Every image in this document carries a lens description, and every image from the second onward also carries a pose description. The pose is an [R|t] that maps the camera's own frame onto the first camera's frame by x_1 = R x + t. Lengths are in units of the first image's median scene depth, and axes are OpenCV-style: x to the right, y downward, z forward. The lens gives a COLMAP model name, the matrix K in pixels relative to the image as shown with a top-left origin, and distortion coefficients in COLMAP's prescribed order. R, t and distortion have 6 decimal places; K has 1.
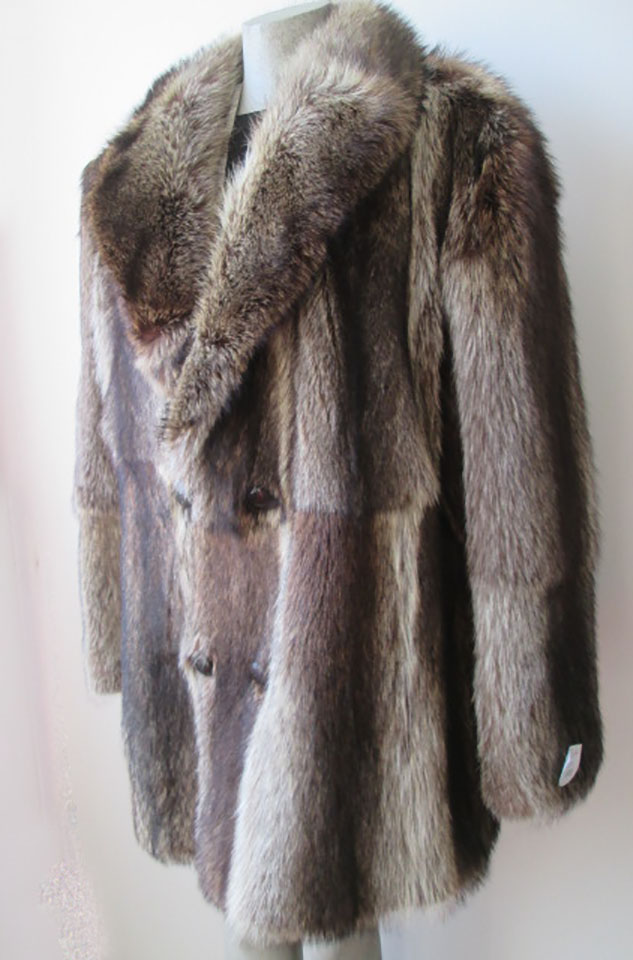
lens RADIAL K [[784.3, 0, 278.4], [0, 784.3, 460.9], [0, 0, 1]] dist [-0.047326, 0.002881]
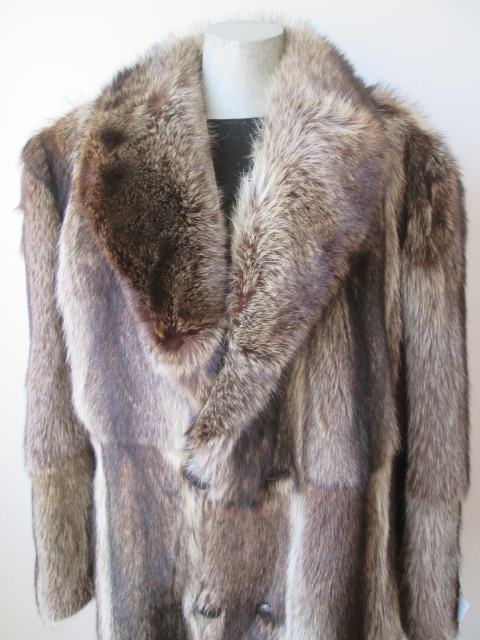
lens RADIAL K [[526.6, 0, 238.7], [0, 526.6, 308.5], [0, 0, 1]] dist [-0.061515, 0.013283]
pose [[0.907031, -0.066625, 0.415759, -0.378172], [0.047429, 0.997284, 0.056343, -0.243870], [-0.418384, -0.031386, 0.907728, 0.343747]]
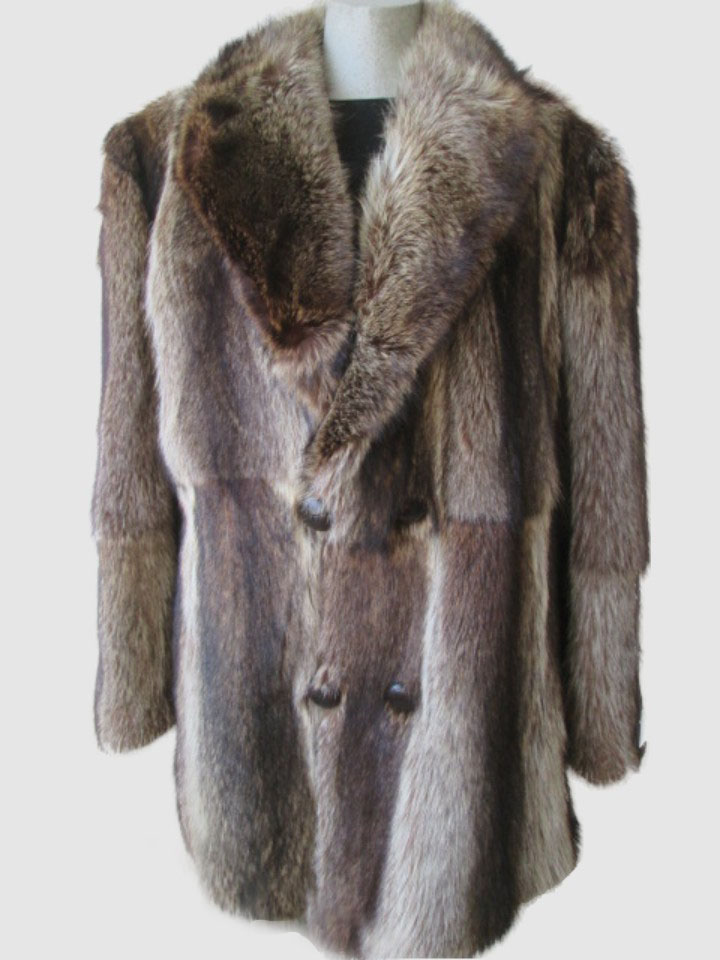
lens RADIAL K [[789.9, 0, 358.0], [0, 789.9, 462.8], [0, 0, 1]] dist [-0.061515, 0.013283]
pose [[0.899977, -0.045083, 0.433601, -0.499138], [0.040038, 0.998982, 0.020766, -0.035030], [-0.434096, -0.001328, 0.900866, 0.168256]]
